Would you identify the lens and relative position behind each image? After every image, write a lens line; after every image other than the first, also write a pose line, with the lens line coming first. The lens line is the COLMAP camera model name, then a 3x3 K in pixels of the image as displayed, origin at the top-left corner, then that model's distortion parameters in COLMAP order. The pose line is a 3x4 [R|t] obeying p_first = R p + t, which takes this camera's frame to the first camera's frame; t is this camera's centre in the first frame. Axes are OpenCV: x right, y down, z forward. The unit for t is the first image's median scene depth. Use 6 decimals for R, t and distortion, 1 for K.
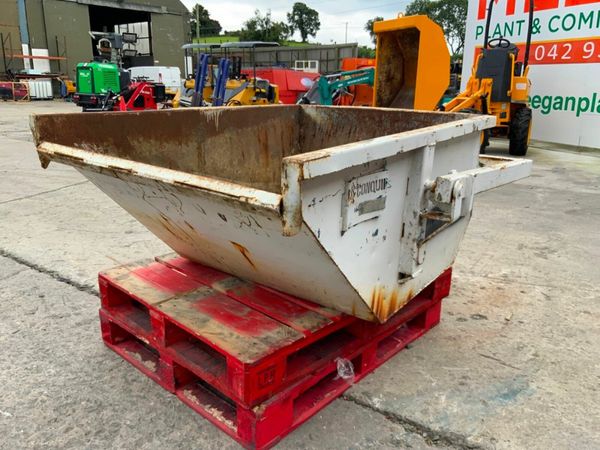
lens RADIAL K [[498.4, 0, 300.0], [0, 498.4, 225.0], [0, 0, 1]] dist [0.068412, -0.134441]
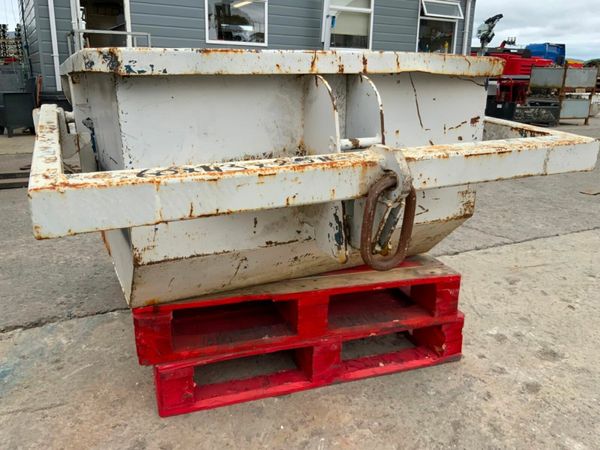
lens RADIAL K [[498.4, 0, 300.0], [0, 498.4, 225.0], [0, 0, 1]] dist [0.068412, -0.134441]
pose [[-0.470834, 0.231063, -0.851425, 0.459850], [-0.266477, 0.882766, 0.386929, -0.193235], [0.841014, 0.409064, -0.354064, 0.887563]]
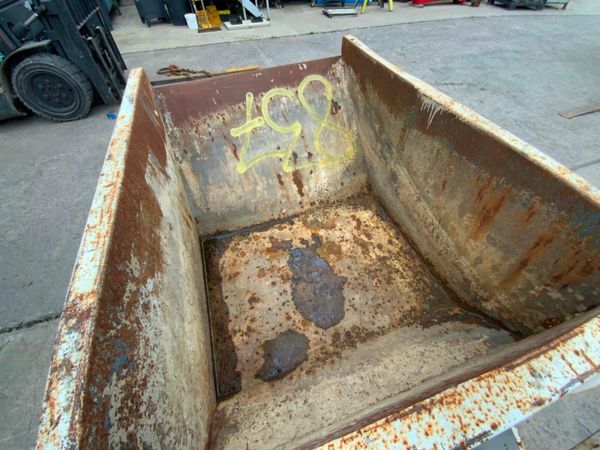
lens RADIAL K [[243.9, 0, 297.2], [0, 243.9, 225.5], [0, 0, 1]] dist [0.026027, -0.021339]
pose [[-0.586071, 0.625197, -0.515411, 0.172862], [-0.217543, 0.491338, 0.843363, -0.266323], [0.780510, 0.606395, -0.151952, 0.658311]]
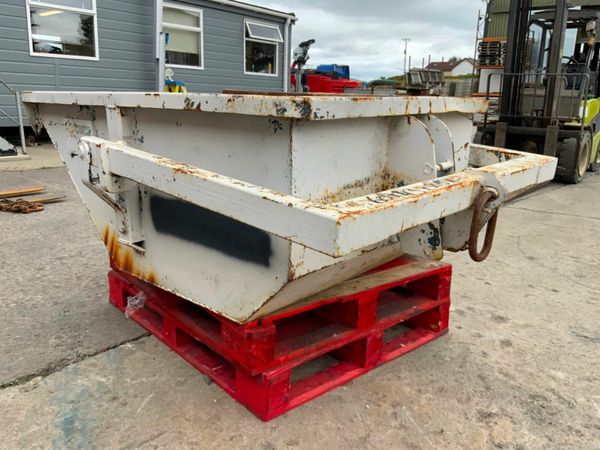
lens RADIAL K [[498.4, 0, 300.0], [0, 498.4, 225.0], [0, 0, 1]] dist [0.068412, -0.134441]
pose [[-0.107390, 0.232847, -0.966566, 0.590677], [-0.308898, 0.916260, 0.255049, -0.150565], [0.945013, 0.325960, -0.026471, 0.693595]]
